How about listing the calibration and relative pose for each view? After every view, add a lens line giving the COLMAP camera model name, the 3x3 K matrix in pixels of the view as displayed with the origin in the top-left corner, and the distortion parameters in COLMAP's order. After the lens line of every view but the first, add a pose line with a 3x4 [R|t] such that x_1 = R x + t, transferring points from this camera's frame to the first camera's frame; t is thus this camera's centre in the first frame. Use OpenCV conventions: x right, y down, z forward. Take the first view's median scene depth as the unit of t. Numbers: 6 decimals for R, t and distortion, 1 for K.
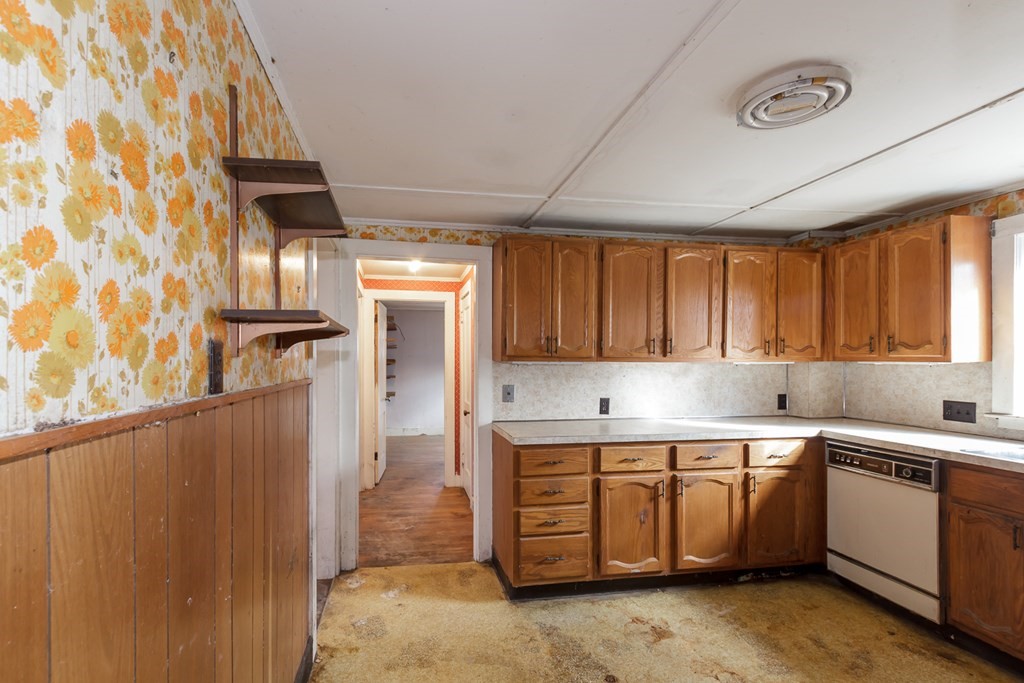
lens RADIAL K [[482.9, 0, 468.4], [0, 482.9, 361.9], [0, 0, 1]] dist [0.005647, -0.000959]
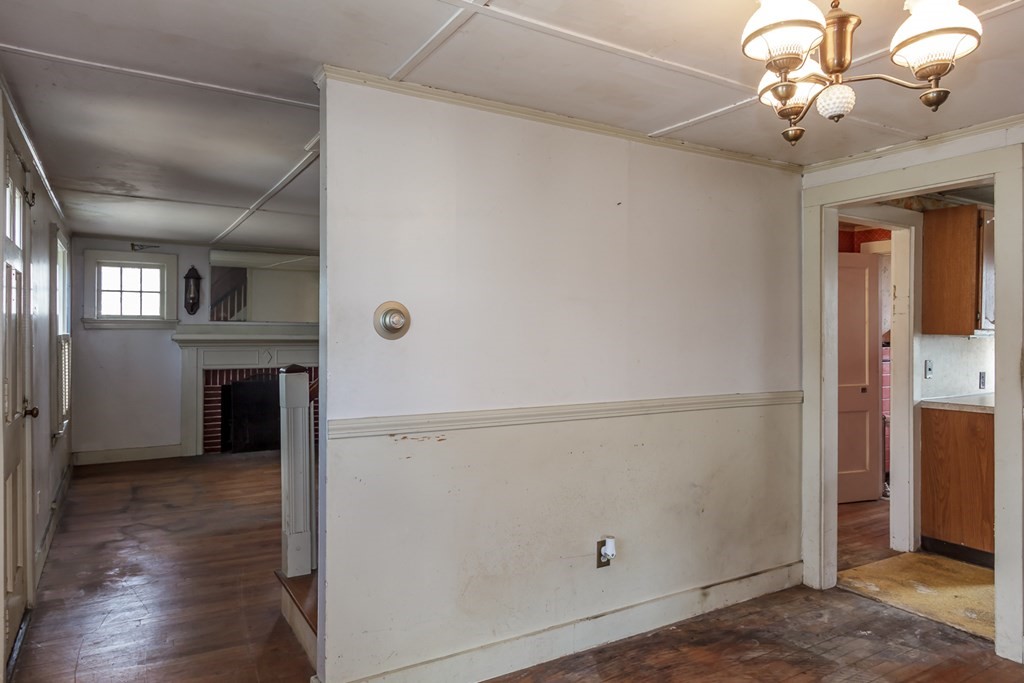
lens RADIAL K [[648.5, 0, 513.7], [0, 648.5, 331.9], [0, 0, 1]] dist [0.014215, -0.003212]
pose [[0.930499, 0.001504, 0.366292, -1.295517], [-0.001393, 0.999999, -0.000565, -0.006199], [-0.366292, 0.000016, 0.930500, 0.131053]]
